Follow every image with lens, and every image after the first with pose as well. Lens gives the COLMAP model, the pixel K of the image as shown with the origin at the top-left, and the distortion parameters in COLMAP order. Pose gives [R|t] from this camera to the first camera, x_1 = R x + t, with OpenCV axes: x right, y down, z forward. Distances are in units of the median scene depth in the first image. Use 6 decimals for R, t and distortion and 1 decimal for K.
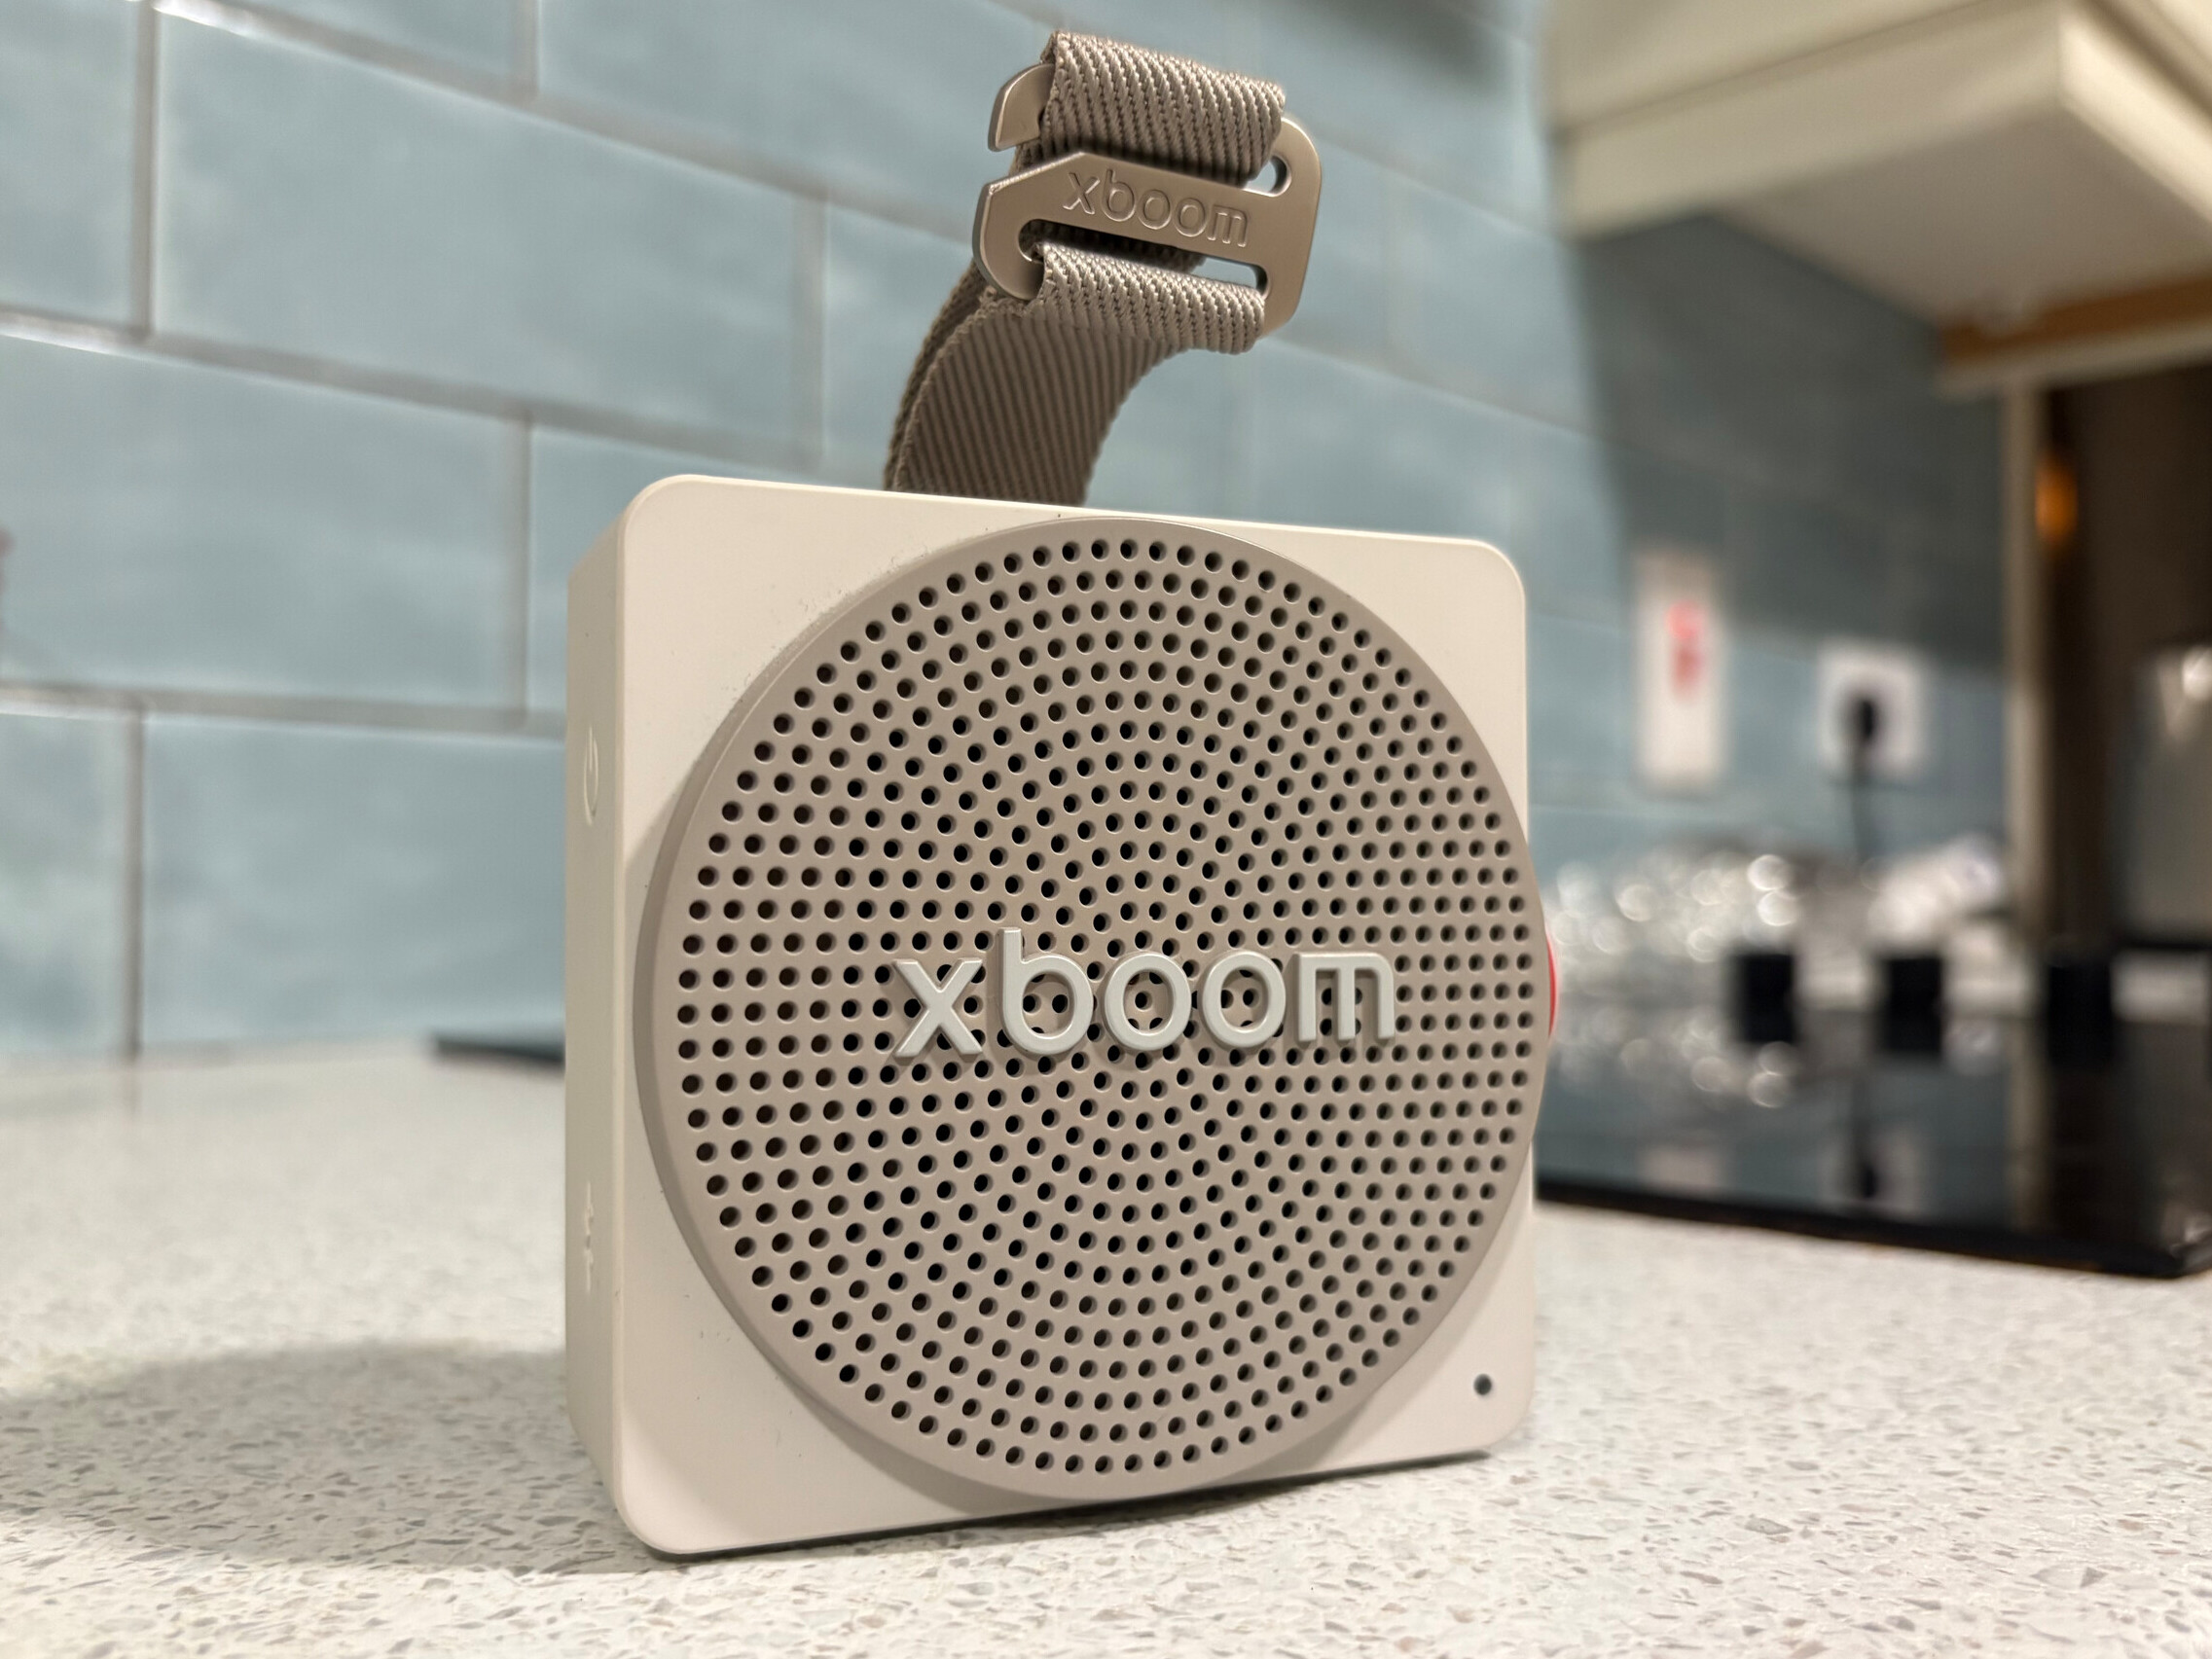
lens RADIAL K [[1843.6, 0, 1105.6], [0, 1843.6, 820.5], [0, 0, 1]] dist [0.038504, -0.041525]
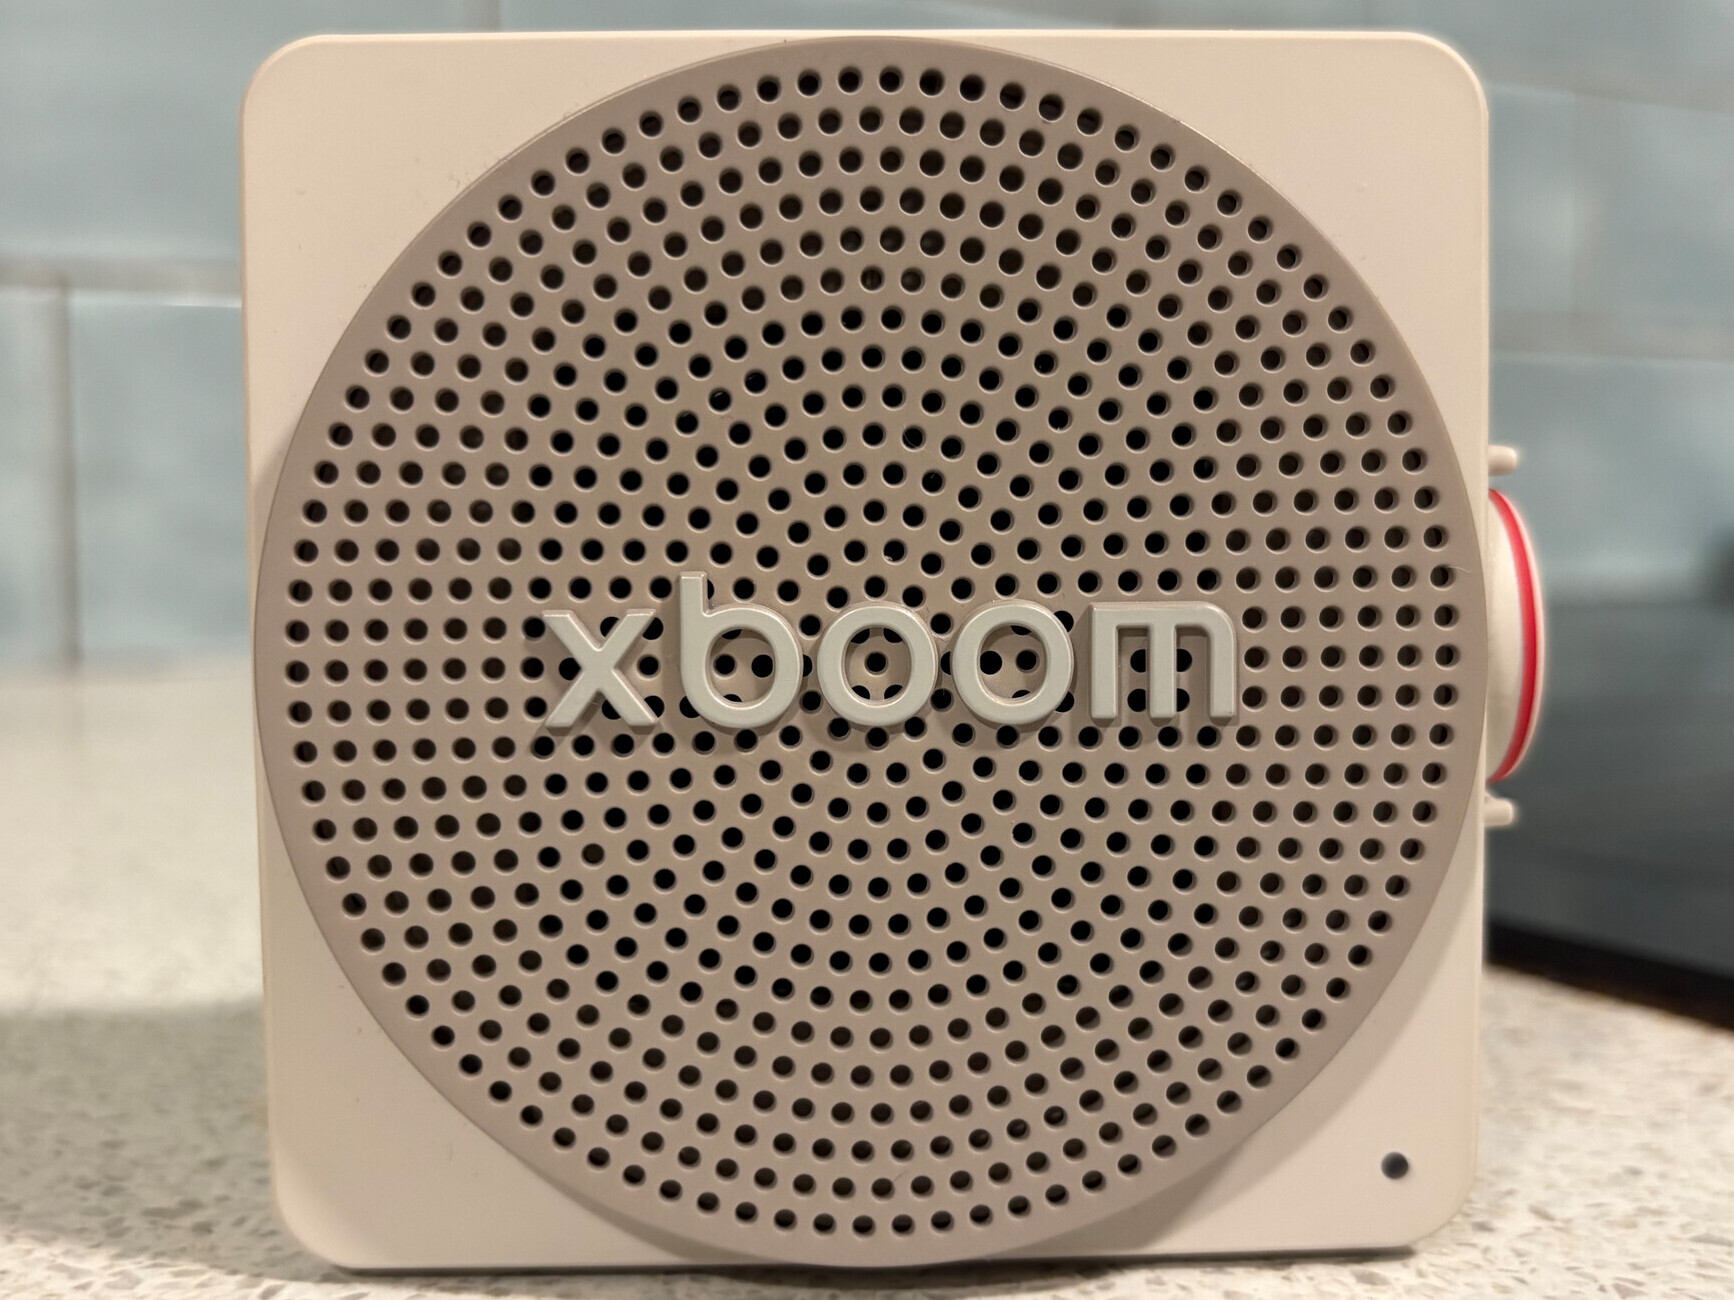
lens RADIAL K [[1445.3, 0, 863.3], [0, 1445.3, 656.9], [0, 0, 1]] dist [0.038504, -0.041525]
pose [[0.932890, 0.008848, -0.360054, 0.240050], [0.023935, 0.995965, 0.086490, 0.041108], [0.359366, -0.089303, 0.928914, 0.420504]]
